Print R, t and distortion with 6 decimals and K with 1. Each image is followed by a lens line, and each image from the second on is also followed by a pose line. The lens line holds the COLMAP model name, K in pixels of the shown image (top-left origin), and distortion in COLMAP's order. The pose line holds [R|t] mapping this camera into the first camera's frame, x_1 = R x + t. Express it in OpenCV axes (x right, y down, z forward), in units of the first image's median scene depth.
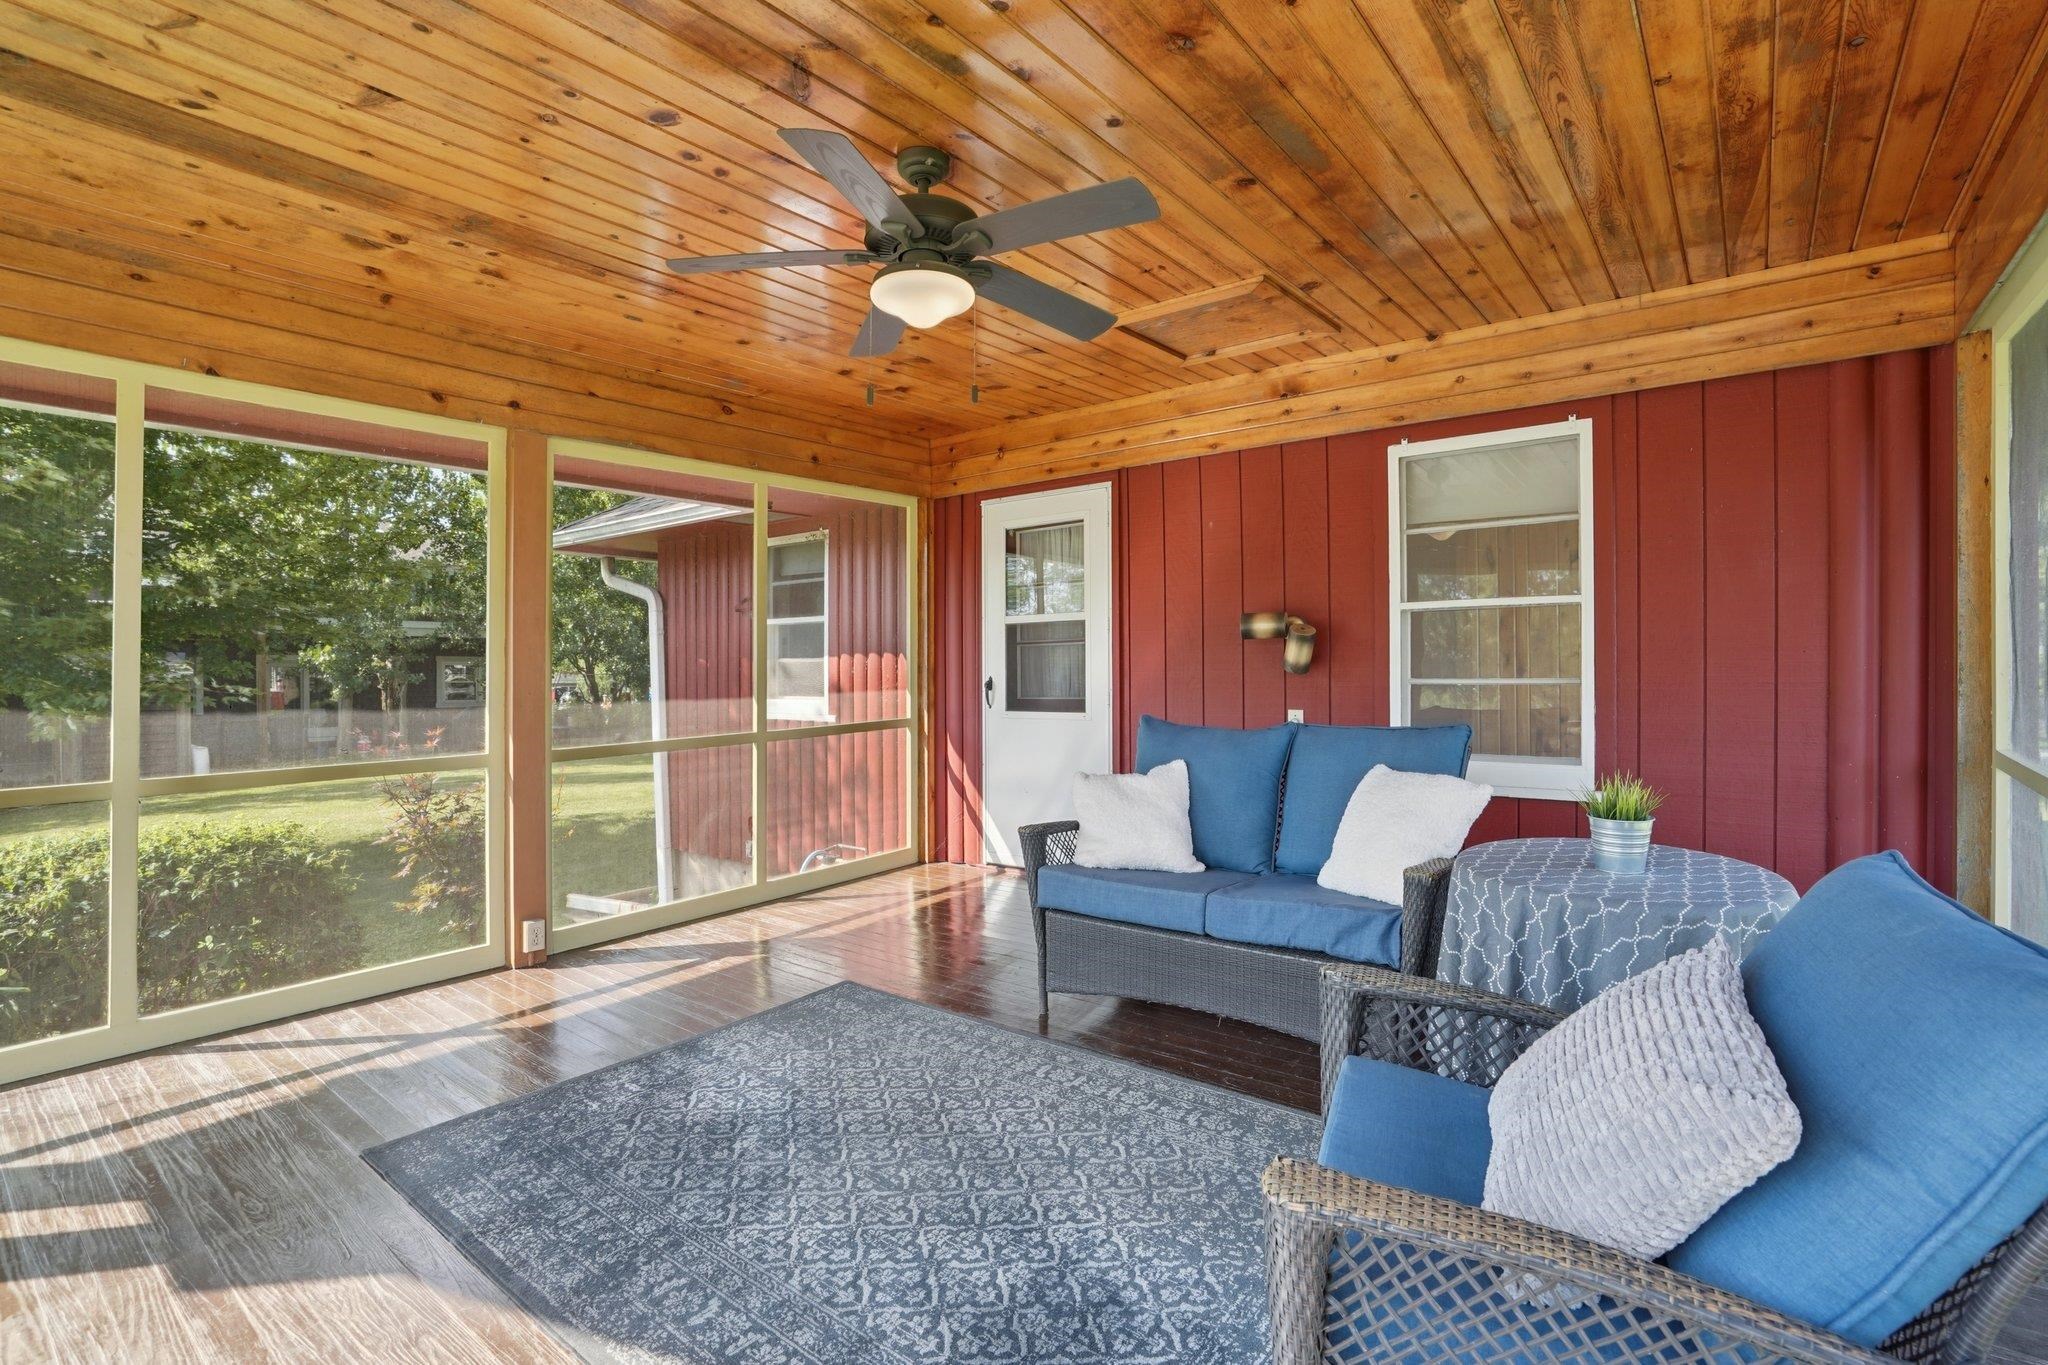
lens RADIAL K [[947.9, 0, 1013.5], [0, 947.9, 675.0], [0, 0, 1]] dist [-0.002314, 0.001460]
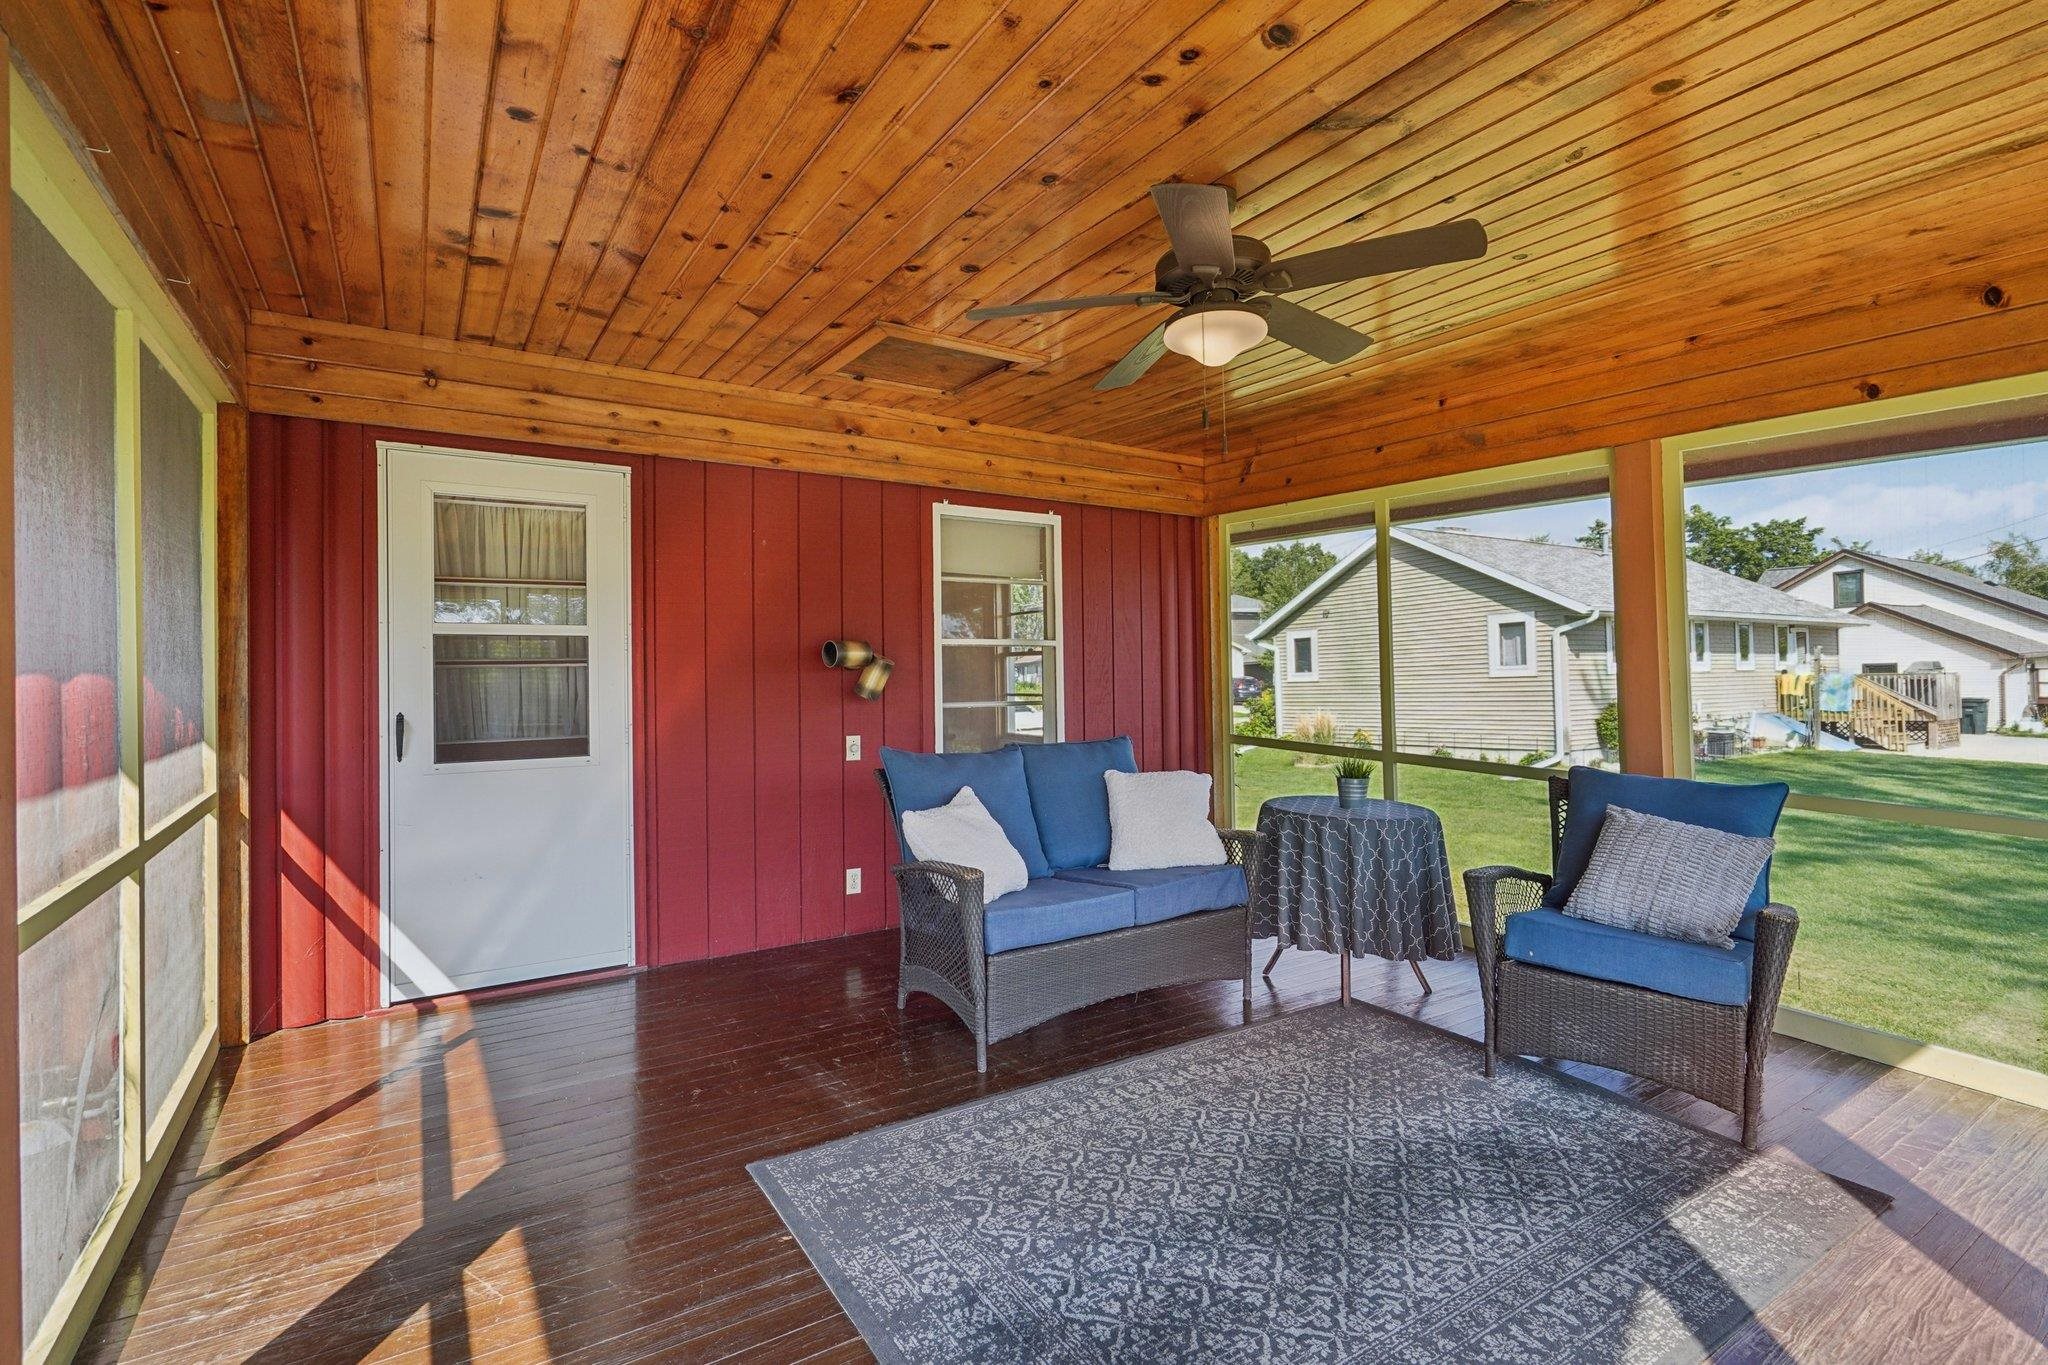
lens RADIAL K [[947.9, 0, 1009.8], [0, 947.9, 668.9], [0, 0, 1]] dist [-0.002314, 0.001460]
pose [[0.342609, 0.010261, 0.939422, -0.661387], [0.014271, 0.999768, -0.016125, -0.016942], [-0.939370, 0.018931, 0.342383, 0.516175]]
